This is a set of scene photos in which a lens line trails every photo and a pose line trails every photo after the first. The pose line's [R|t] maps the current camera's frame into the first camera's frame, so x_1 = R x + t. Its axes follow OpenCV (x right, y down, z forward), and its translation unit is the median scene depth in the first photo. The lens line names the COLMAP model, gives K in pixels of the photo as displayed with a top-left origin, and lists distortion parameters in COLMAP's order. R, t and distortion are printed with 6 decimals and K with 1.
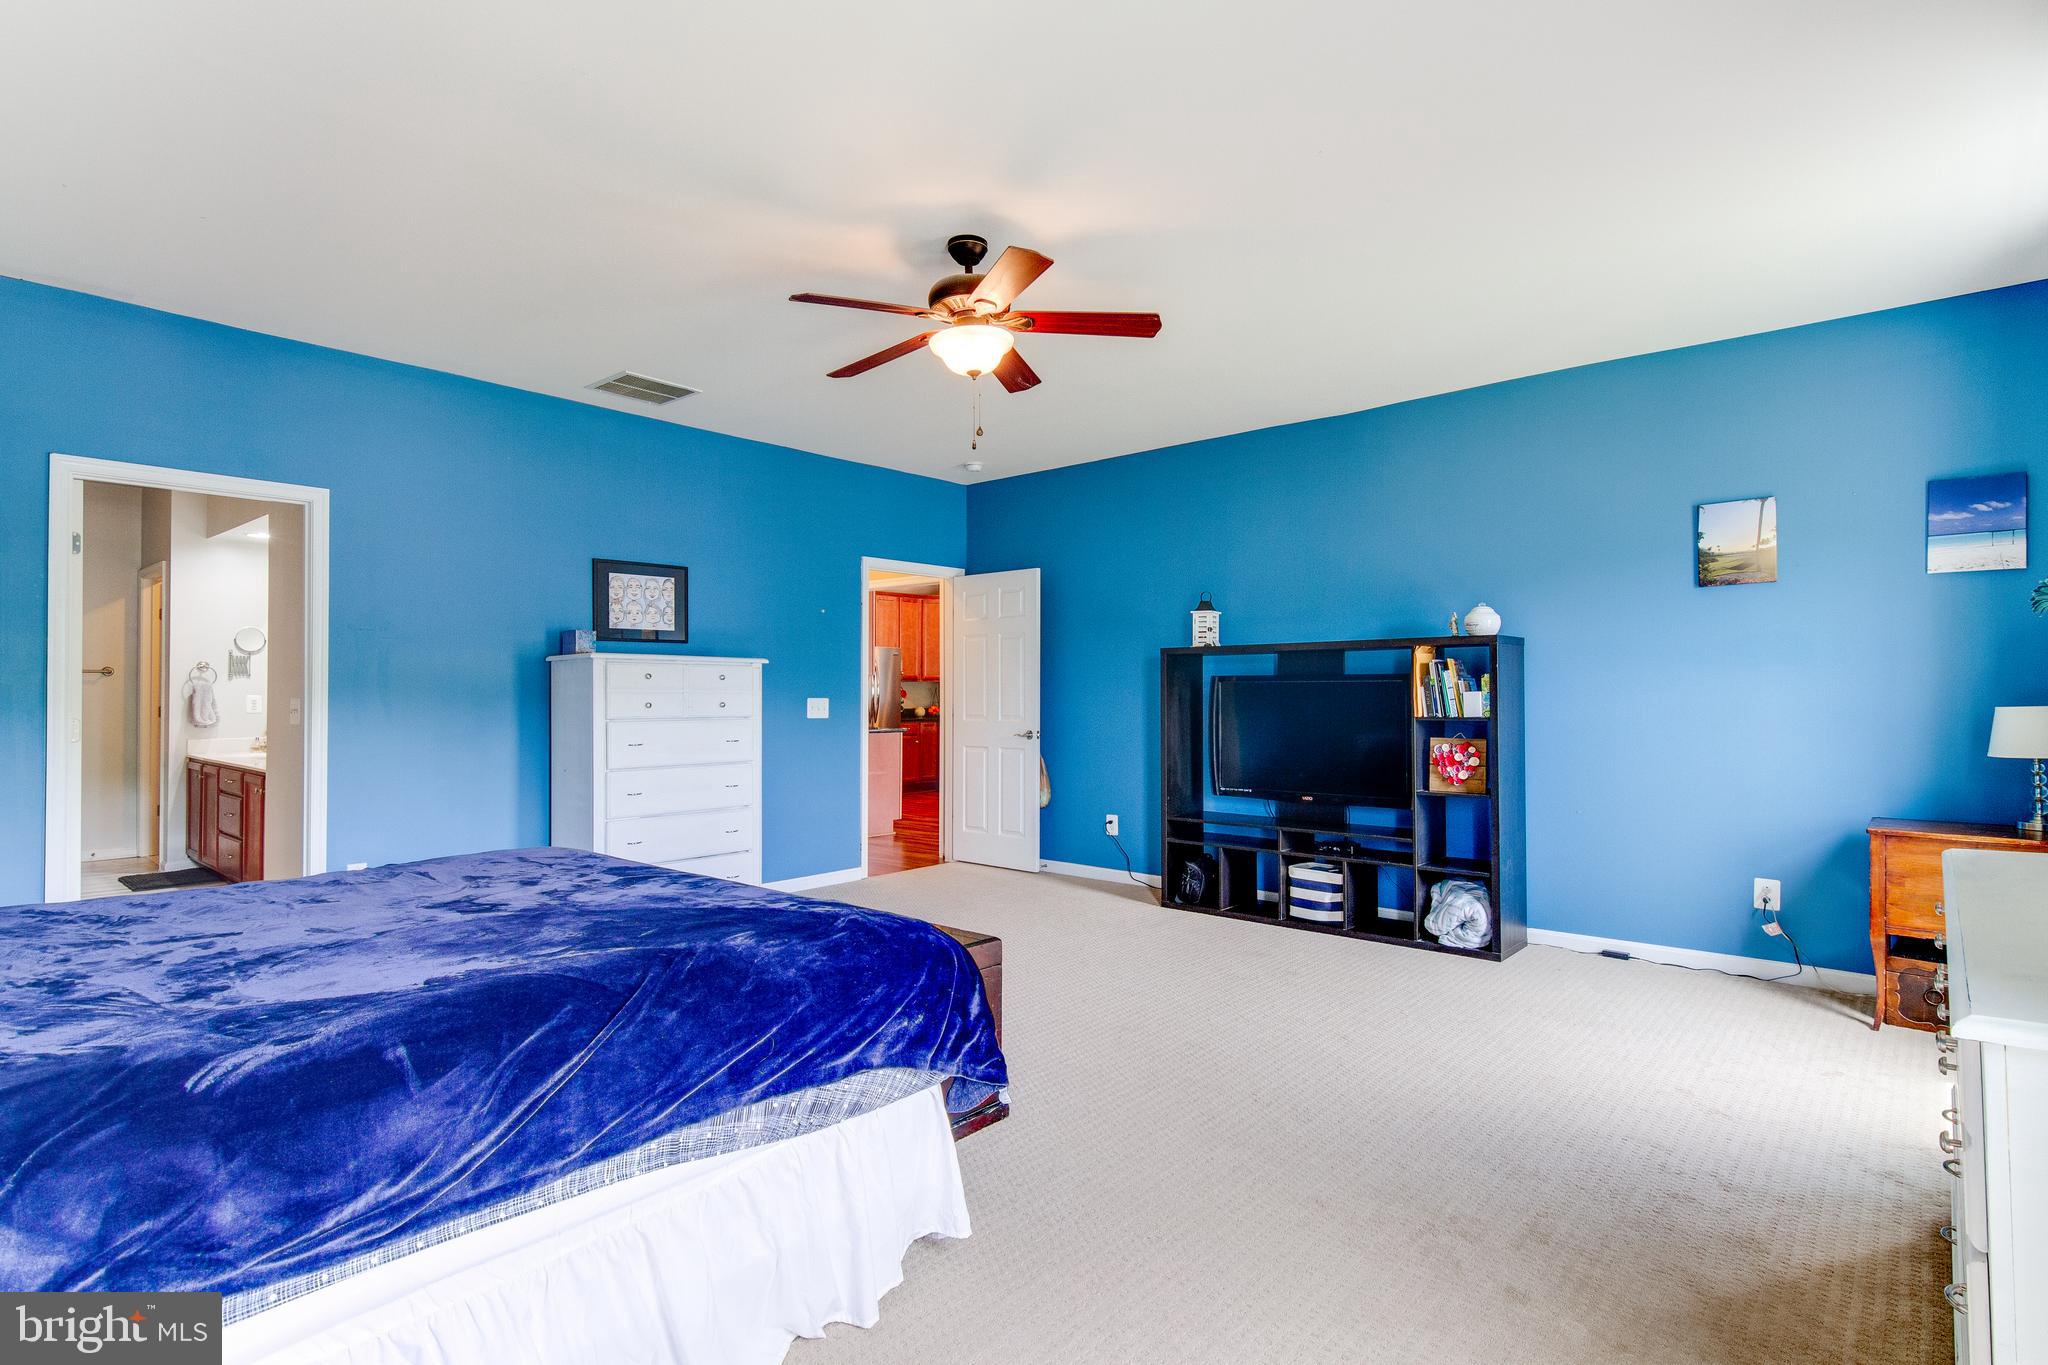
lens RADIAL K [[1038.4, 0, 1031.5], [0, 1038.4, 681.8], [0, 0, 1]] dist [0.019788, -0.012722]
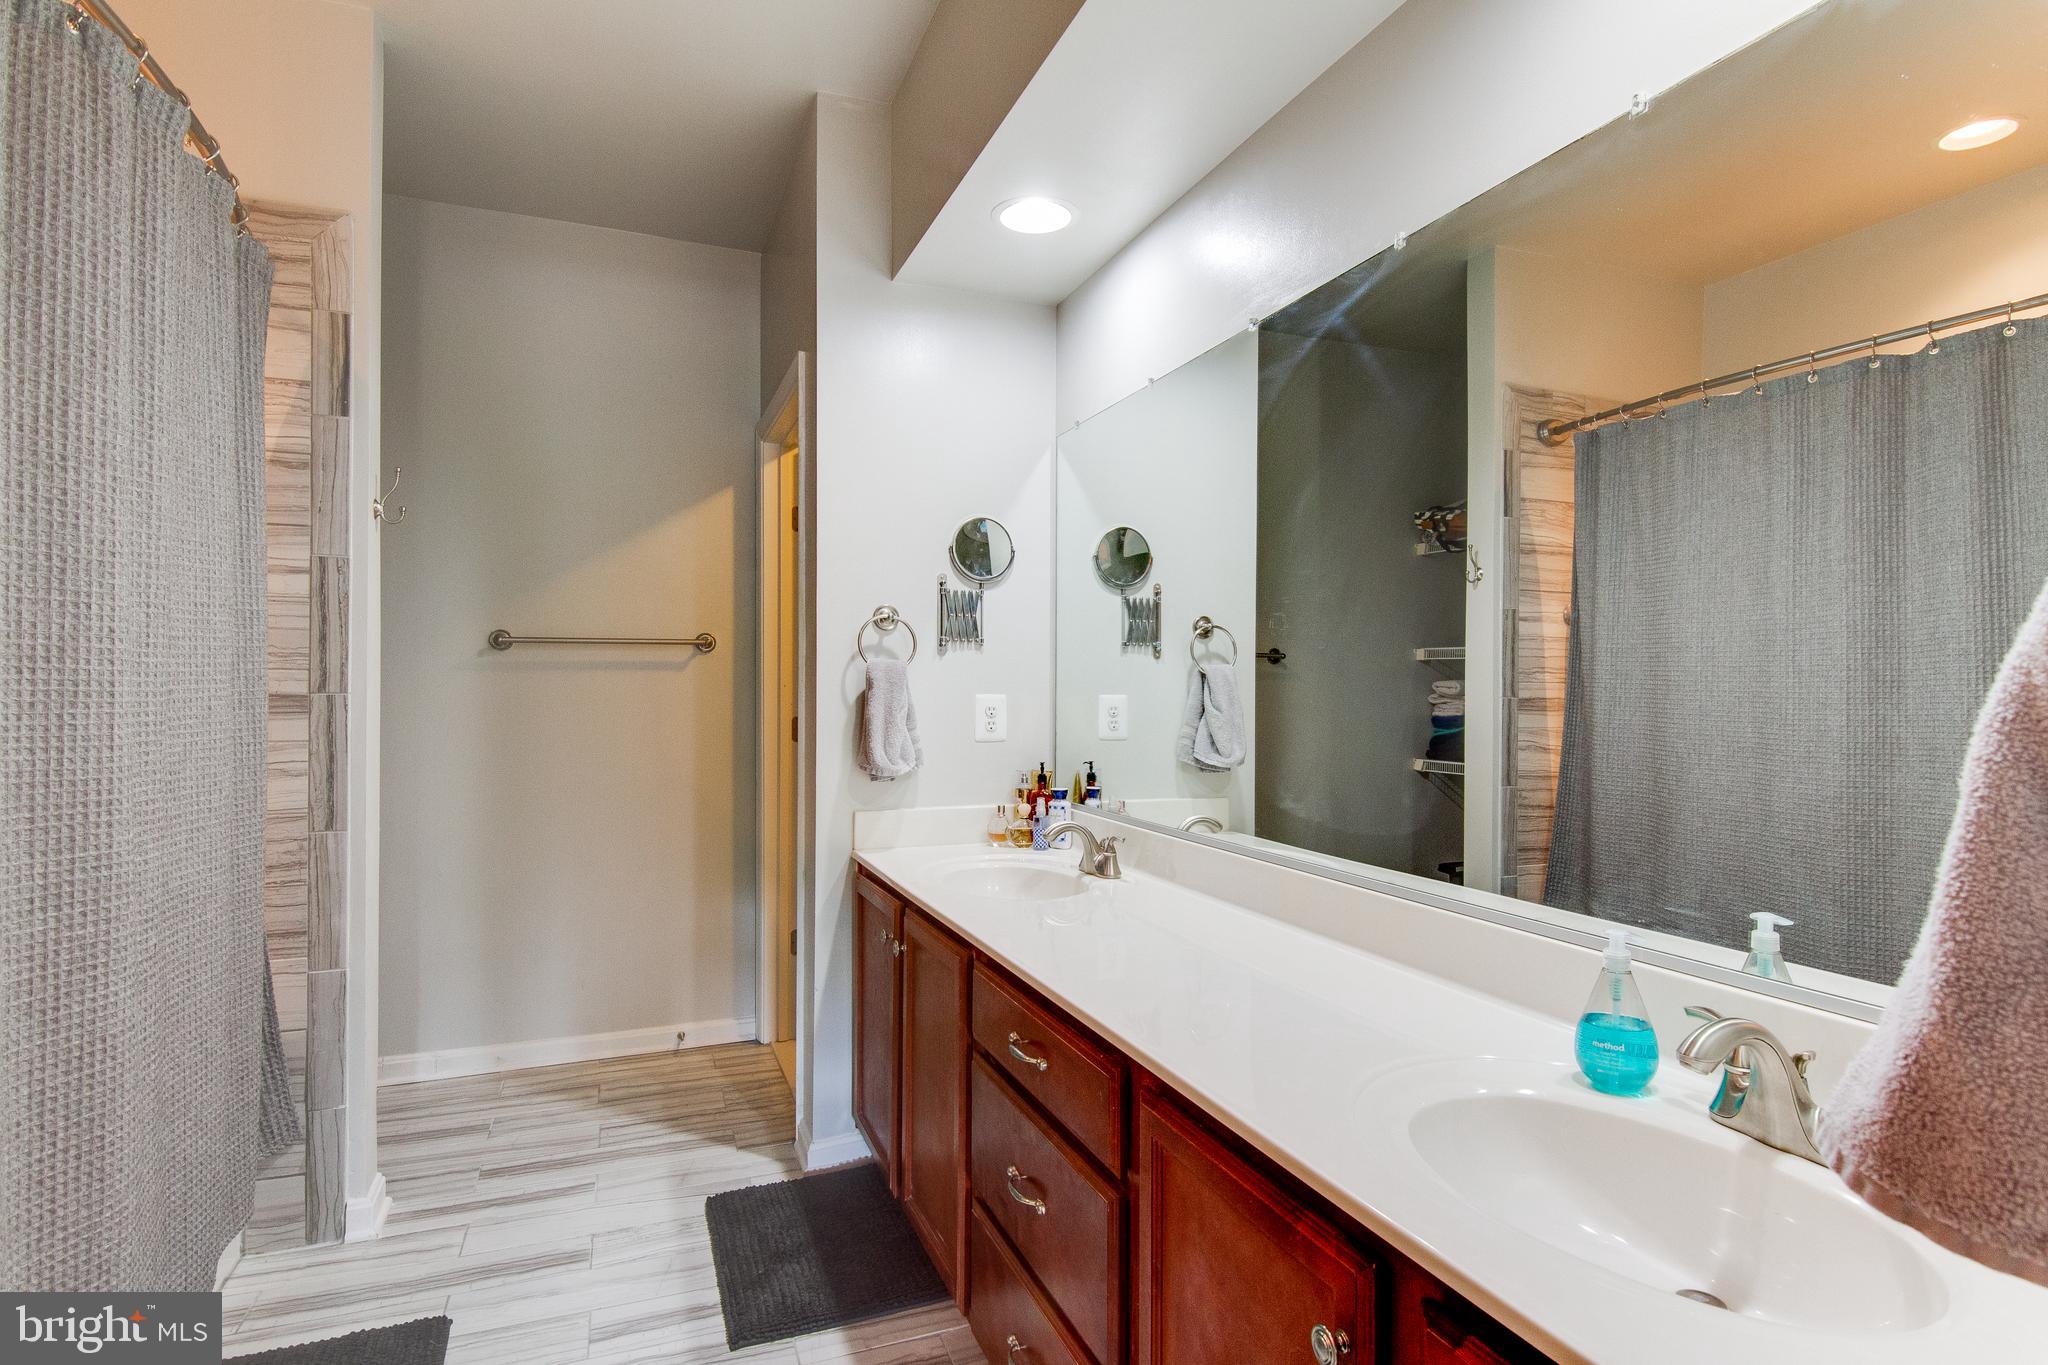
lens RADIAL K [[1038.4, 0, 1018.7], [0, 1038.4, 683.3], [0, 0, 1]] dist [0.019788, -0.012722]
pose [[0.890699, -0.003541, -0.454581, -0.578401], [0.002729, 0.999993, -0.002443, 0.010067], [0.454586, 0.000935, 0.890702, 0.687144]]
